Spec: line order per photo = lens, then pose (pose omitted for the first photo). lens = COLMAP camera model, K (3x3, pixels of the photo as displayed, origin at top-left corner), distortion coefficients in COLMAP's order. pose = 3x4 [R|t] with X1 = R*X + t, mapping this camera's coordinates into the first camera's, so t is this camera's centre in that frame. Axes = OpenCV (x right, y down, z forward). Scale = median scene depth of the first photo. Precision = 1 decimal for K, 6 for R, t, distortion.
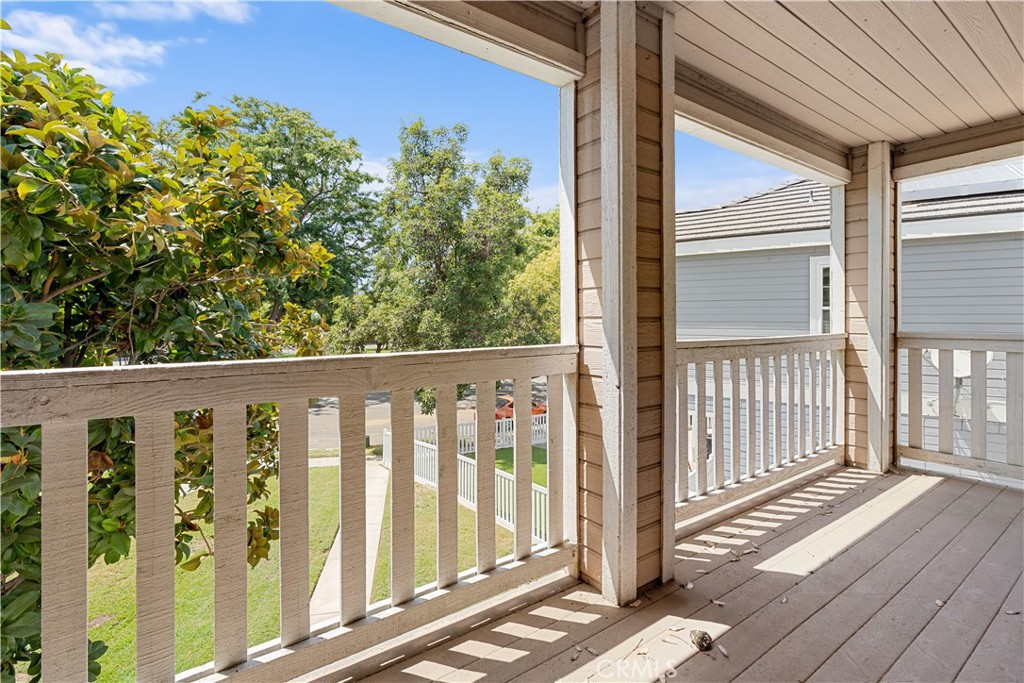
lens RADIAL K [[465.8, 0, 507.9], [0, 465.8, 315.0], [0, 0, 1]] dist [0.001517, 0.000019]
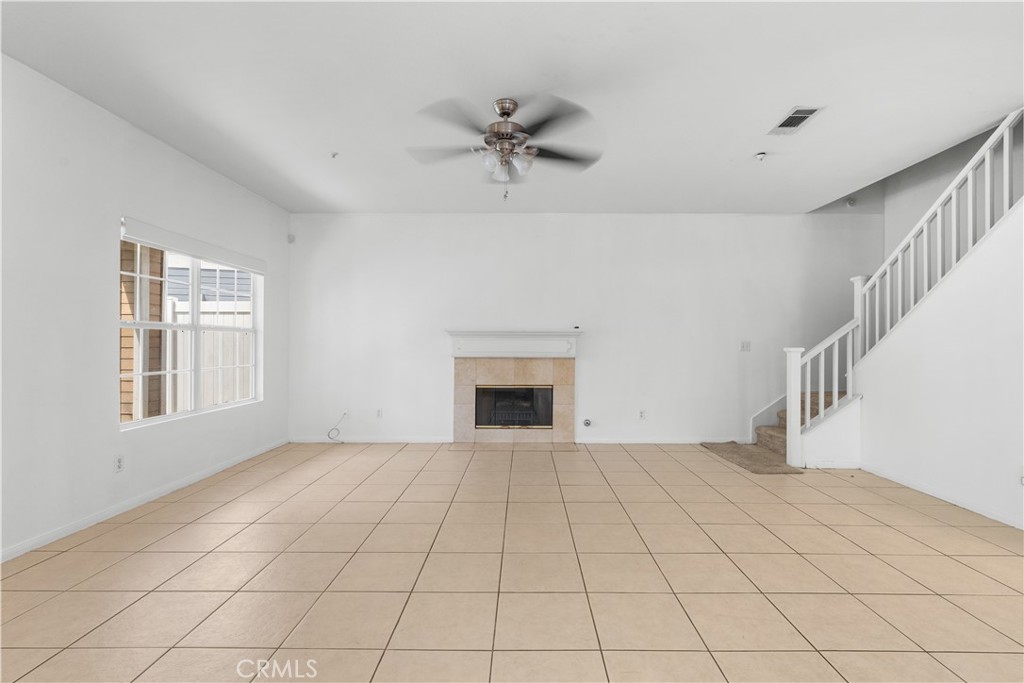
lens RADIAL K [[465.8, 0, 512.1], [0, 465.8, 341.1], [0, 0, 1]] dist [0.001517, 0.000019]
pose [[0.588167, -0.009028, 0.808689, -0.566113], [0.009531, 0.999946, 0.004231, 0.137680], [-0.808683, 0.005219, 0.588221, -1.920347]]
